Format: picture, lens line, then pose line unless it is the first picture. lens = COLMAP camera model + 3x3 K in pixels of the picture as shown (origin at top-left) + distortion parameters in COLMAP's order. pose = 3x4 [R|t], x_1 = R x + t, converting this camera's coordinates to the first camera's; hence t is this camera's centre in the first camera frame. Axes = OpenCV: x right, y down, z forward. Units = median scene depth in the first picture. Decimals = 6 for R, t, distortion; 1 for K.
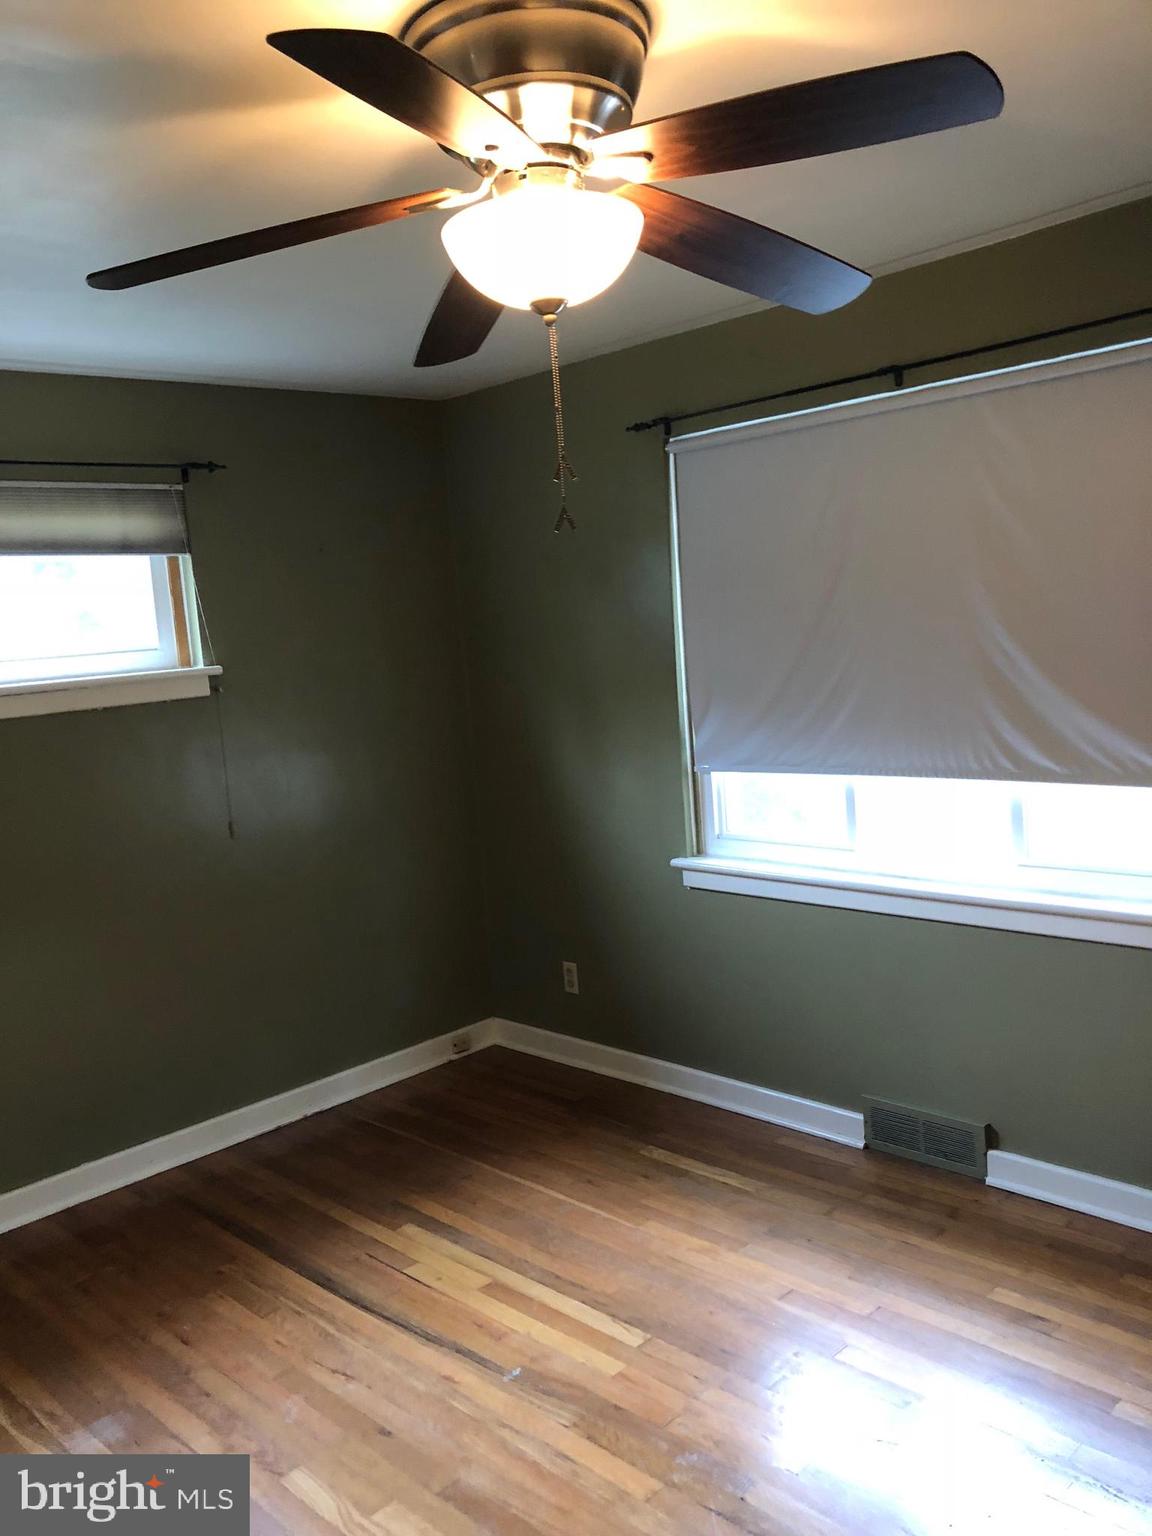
lens RADIAL K [[1274.0, 0, 567.3], [0, 1274.0, 762.0], [0, 0, 1]] dist [0.069934, -0.064563]
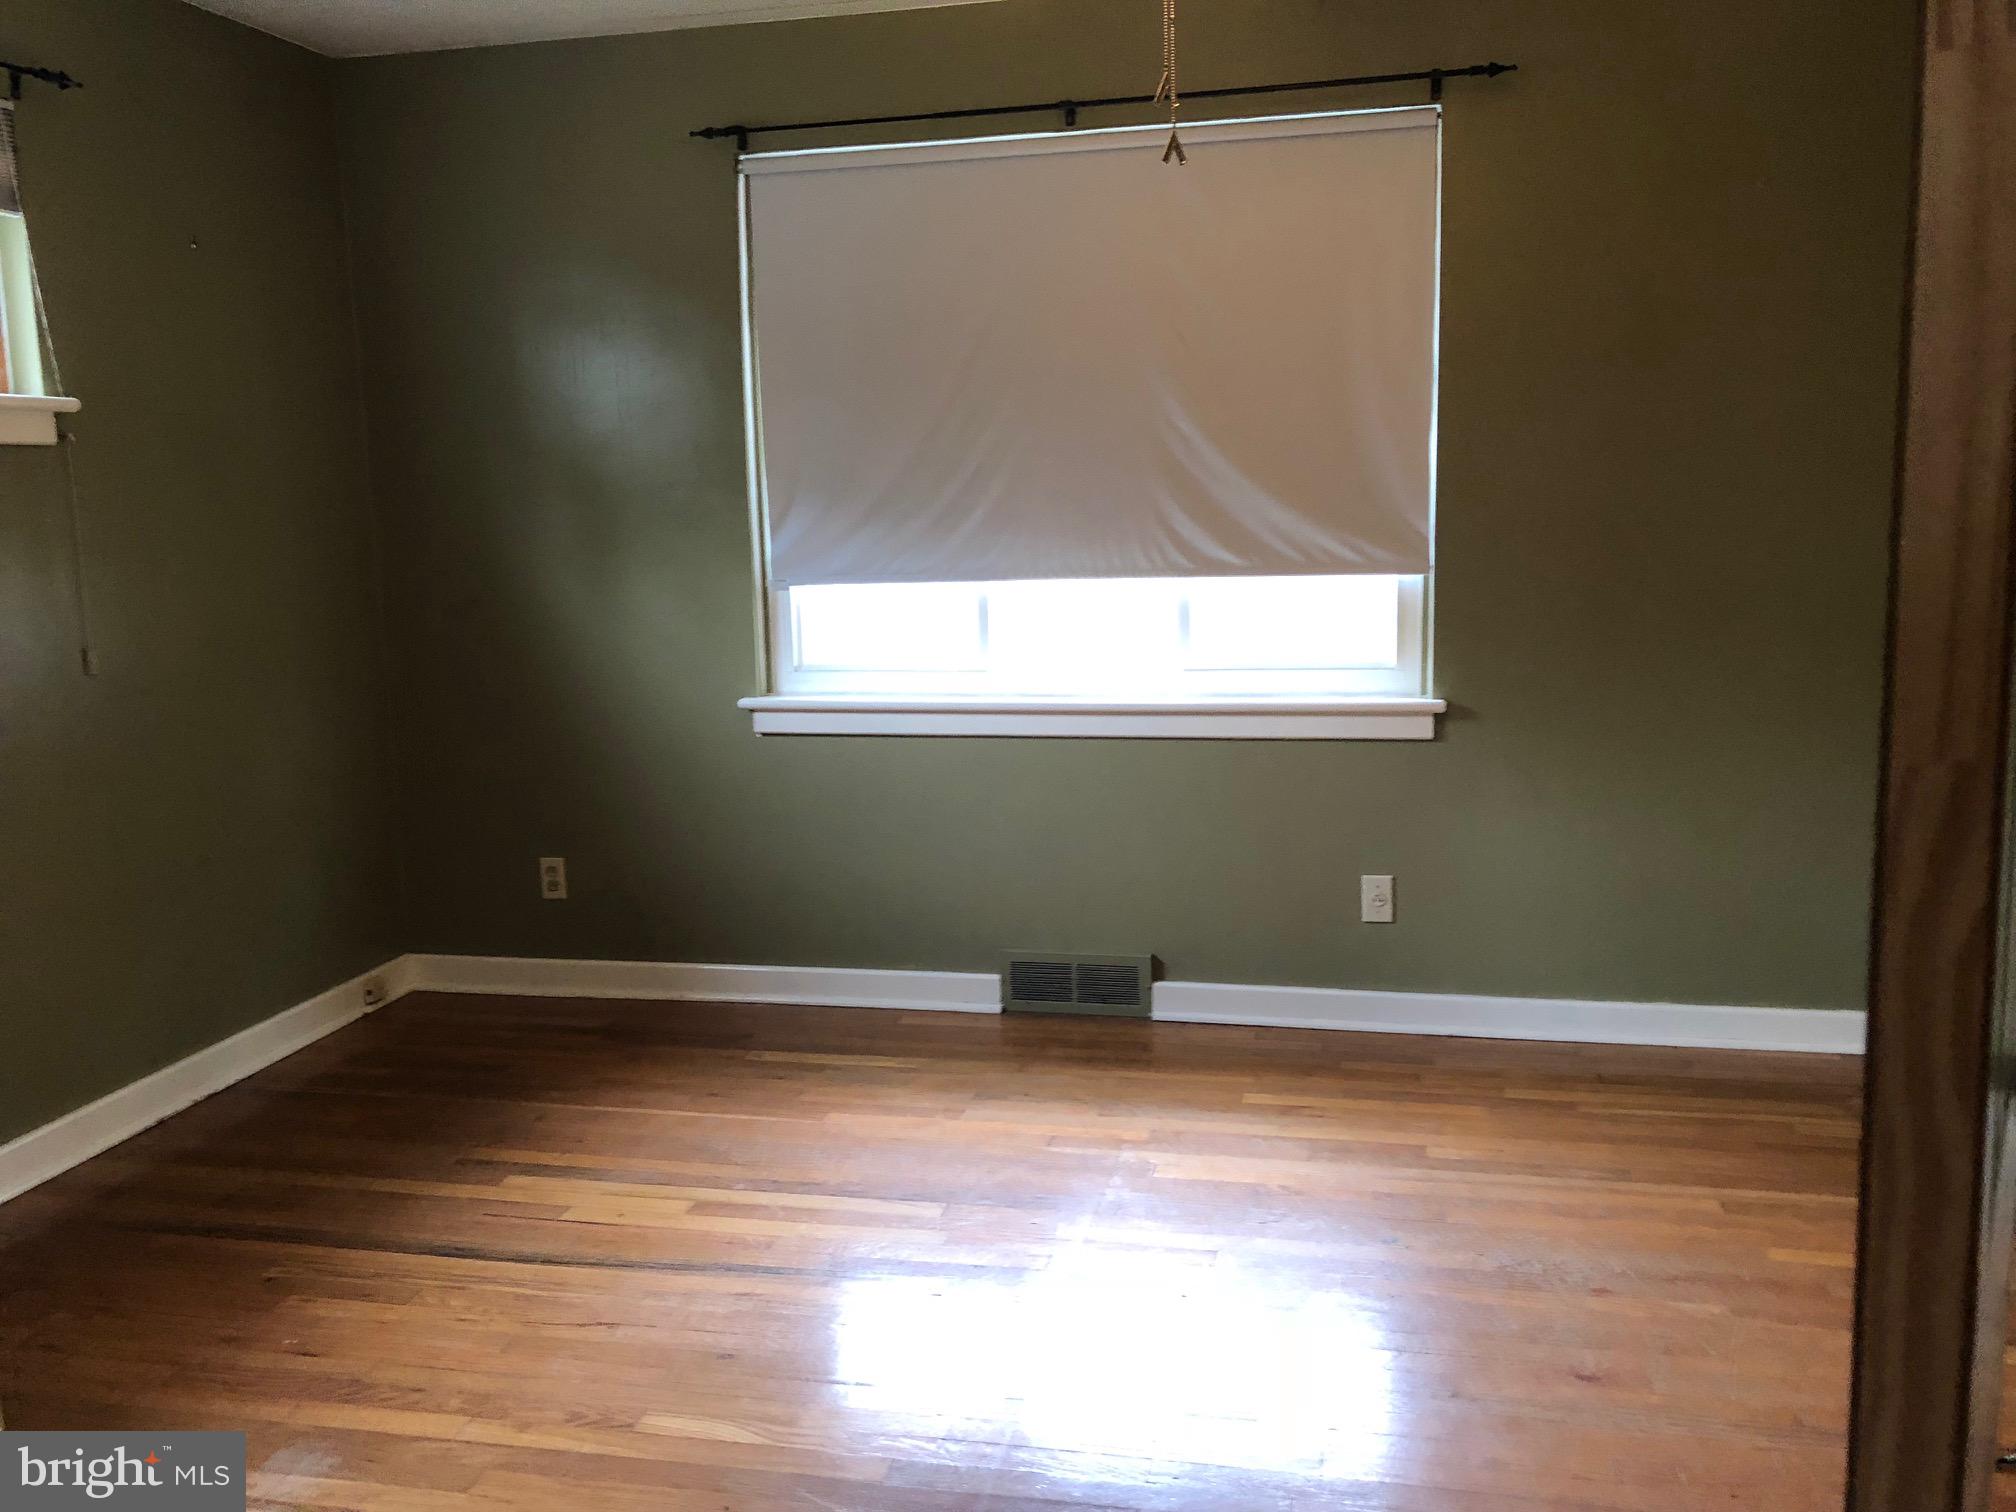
lens RADIAL K [[1672.2, 0, 990.6], [0, 1672.2, 751.0], [0, 0, 1]] dist [0.069934, -0.064563]
pose [[0.841613, -0.028062, 0.539351, -0.380409], [0.020716, 0.999592, 0.019682, 0.100343], [-0.539683, -0.005392, 0.841851, 0.049478]]
